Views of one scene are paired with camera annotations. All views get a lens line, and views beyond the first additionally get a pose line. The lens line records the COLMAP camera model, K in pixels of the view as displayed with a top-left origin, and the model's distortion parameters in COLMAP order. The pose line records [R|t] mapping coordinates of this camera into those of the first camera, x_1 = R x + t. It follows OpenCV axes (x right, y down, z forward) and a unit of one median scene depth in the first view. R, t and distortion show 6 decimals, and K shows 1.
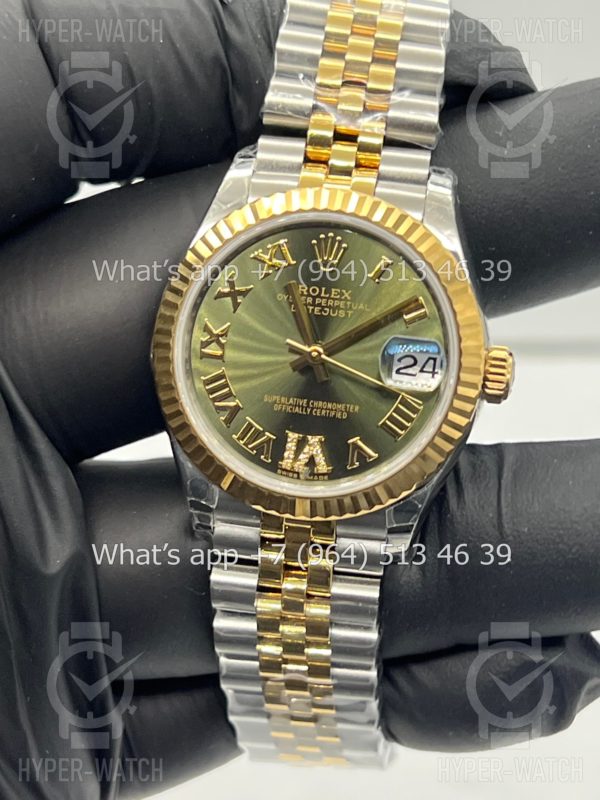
lens RADIAL K [[1938.0, 0, 303.6], [0, 1938.0, 394.7], [0, 0, 1]] dist [0.374893, 0.000000]
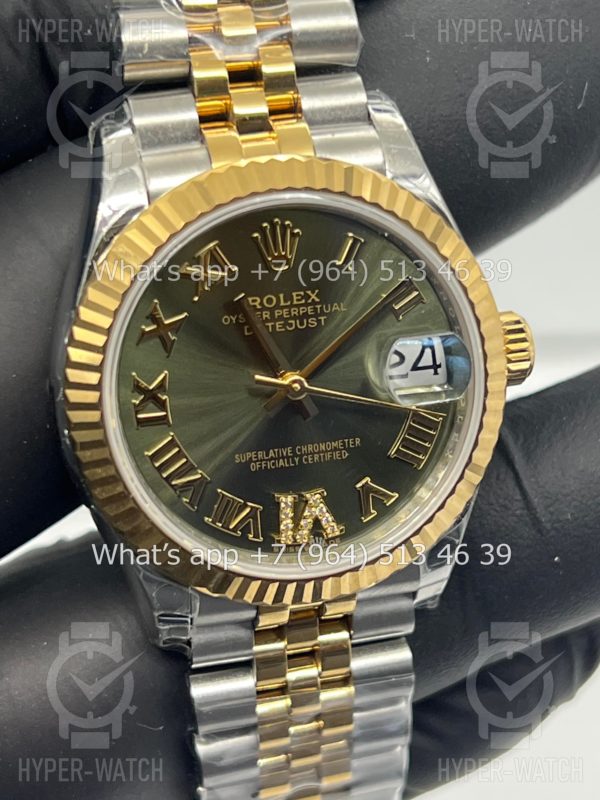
lens RADIAL K [[1938.0, 0, 303.9], [0, 1938.0, 403.1], [0, 0, 1]] dist [0.374893, 0.000000]
pose [[0.926572, -0.252256, 0.278983, -0.194200], [0.206972, 0.961306, 0.181806, -0.145496], [-0.314050, -0.110715, 0.942929, 0.303728]]
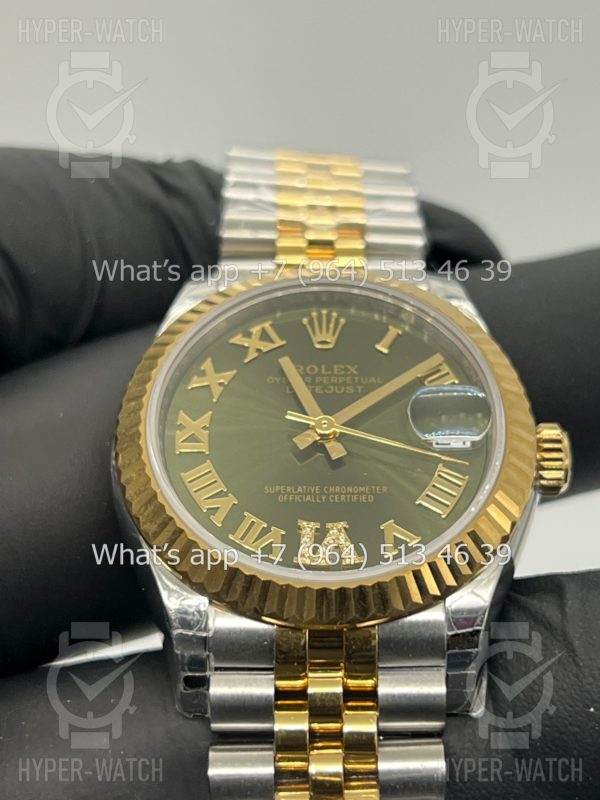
lens RADIAL K [[1938.0, 0, 299.9], [0, 1938.0, 400.6], [0, 0, 1]] dist [0.374893, 0.000000]
pose [[0.989742, -0.055120, 0.131808, -0.106210], [0.117656, 0.837825, -0.533110, 0.385482], [-0.081046, 0.543149, 0.835716, 0.329732]]
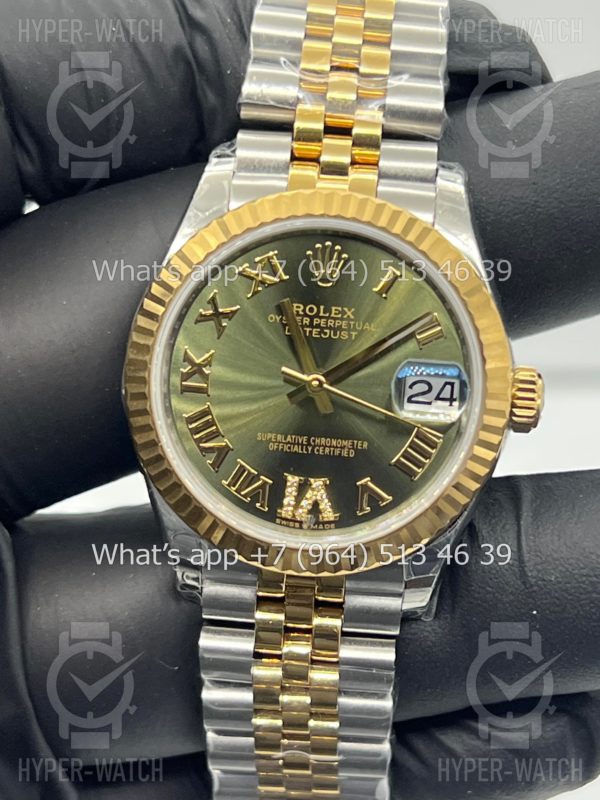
lens RADIAL K [[1938.0, 0, 296.8], [0, 1938.0, 406.4], [0, 0, 1]] dist [0.374893, 0.000000]
pose [[0.998030, -0.035938, 0.051424, -0.046476], [0.035366, 0.999302, 0.011993, -0.021141], [-0.051819, -0.010151, 0.998605, 0.139411]]
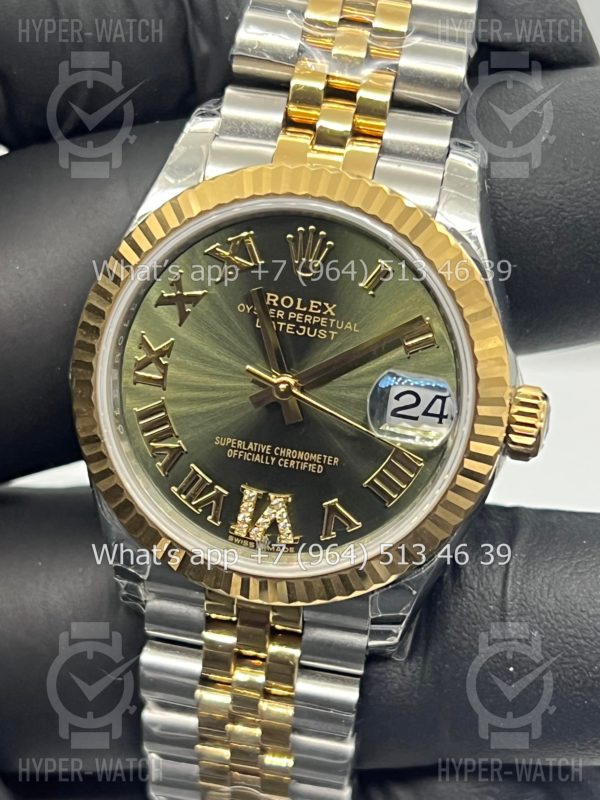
lens RADIAL K [[1938.0, 0, 297.9], [0, 1938.0, 404.0], [0, 0, 1]] dist [0.374893, 0.000000]
pose [[0.998332, 0.046762, -0.033868, 0.036720], [-0.044143, 0.996258, 0.074311, -0.069771], [0.037217, -0.072692, 0.996660, 0.247236]]
